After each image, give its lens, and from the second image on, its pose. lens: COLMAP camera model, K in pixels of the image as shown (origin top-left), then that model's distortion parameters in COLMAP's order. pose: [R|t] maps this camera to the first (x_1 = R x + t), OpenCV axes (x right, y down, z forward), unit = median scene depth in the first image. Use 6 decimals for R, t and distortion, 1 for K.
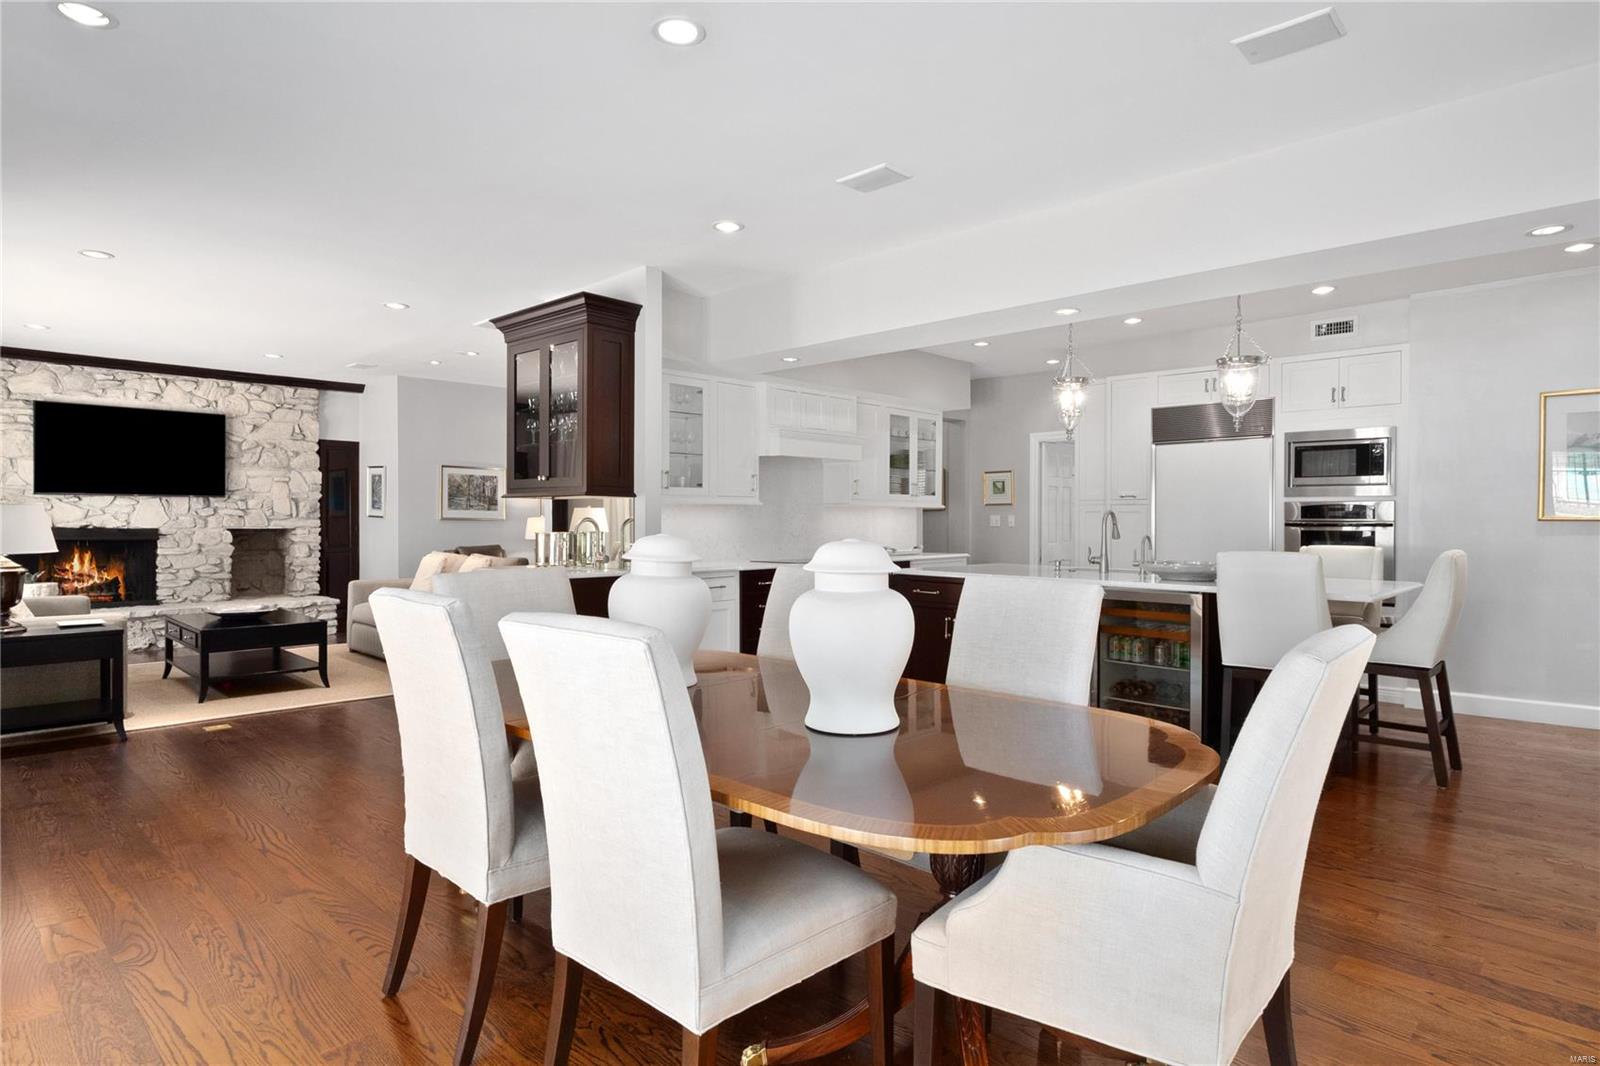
lens RADIAL K [[878.6, 0, 799.6], [0, 878.6, 529.3], [0, 0, 1]] dist [0.004559, -0.000813]
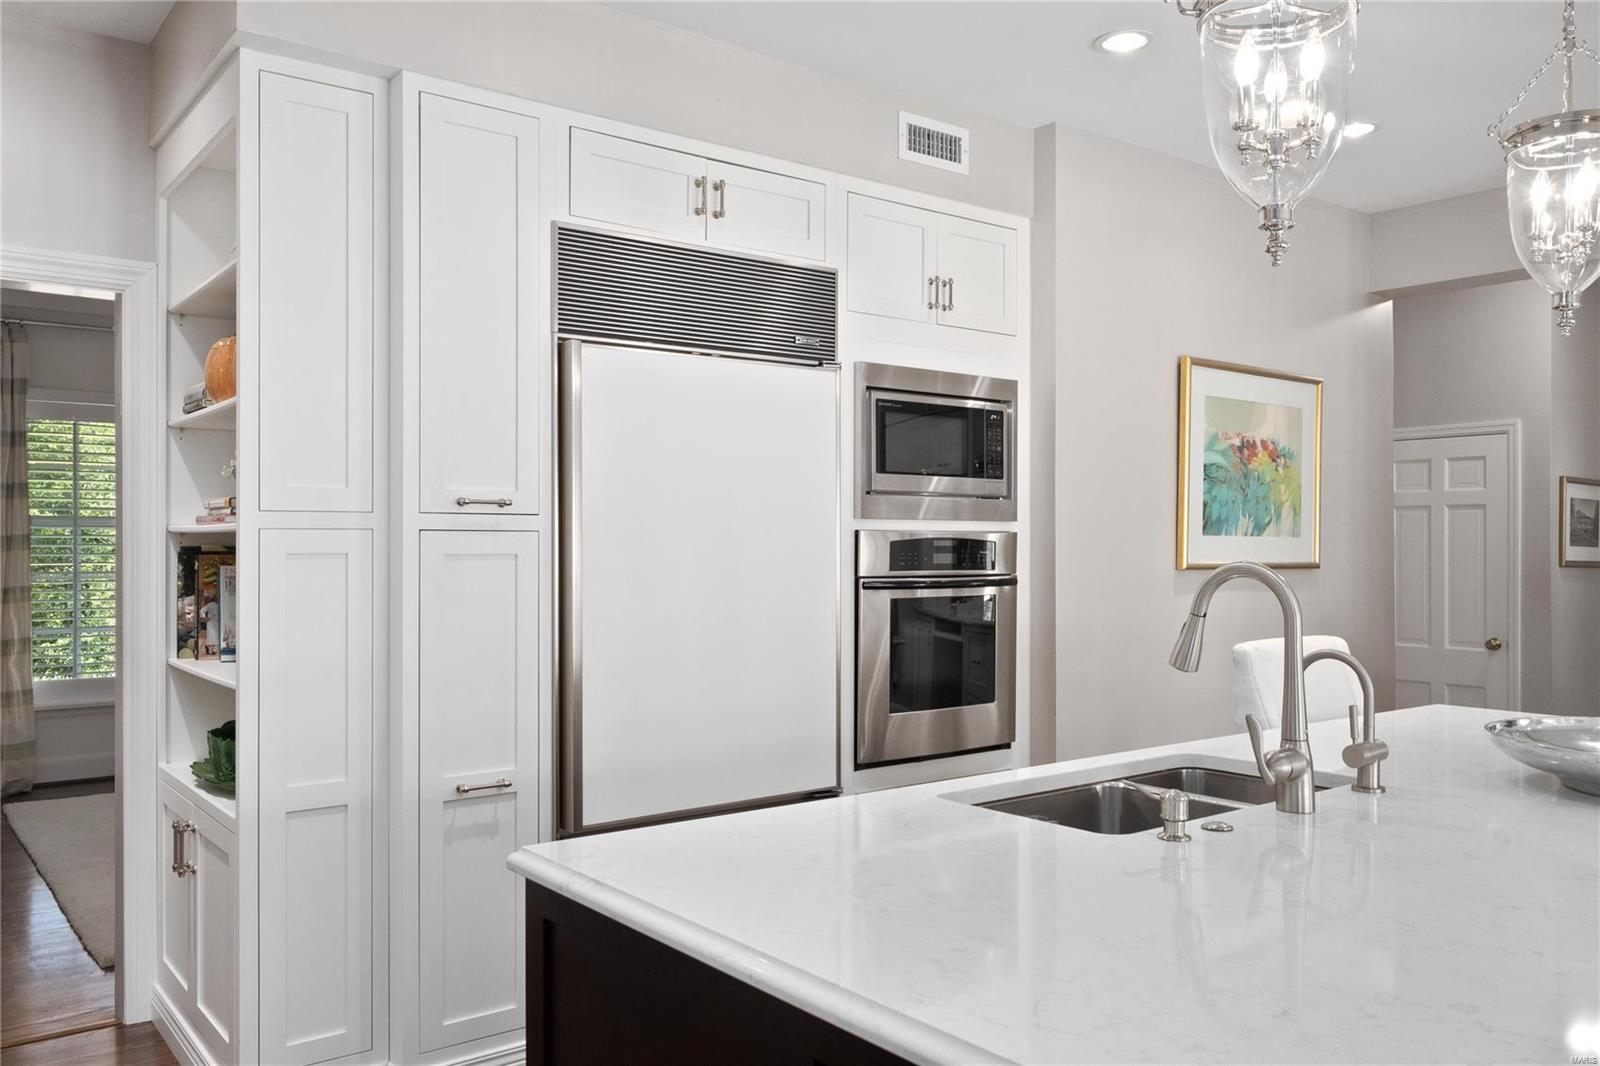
lens RADIAL K [[1262.3, 0, 800.0], [0, 1262.3, 533.0], [0, 0, 1]] dist [-0.001014, -0.000710]
pose [[0.120263, -0.001642, 0.992741, -0.031605], [0.007749, 0.999970, 0.000715, -0.027575], [-0.992712, 0.007606, 0.120272, 0.860203]]
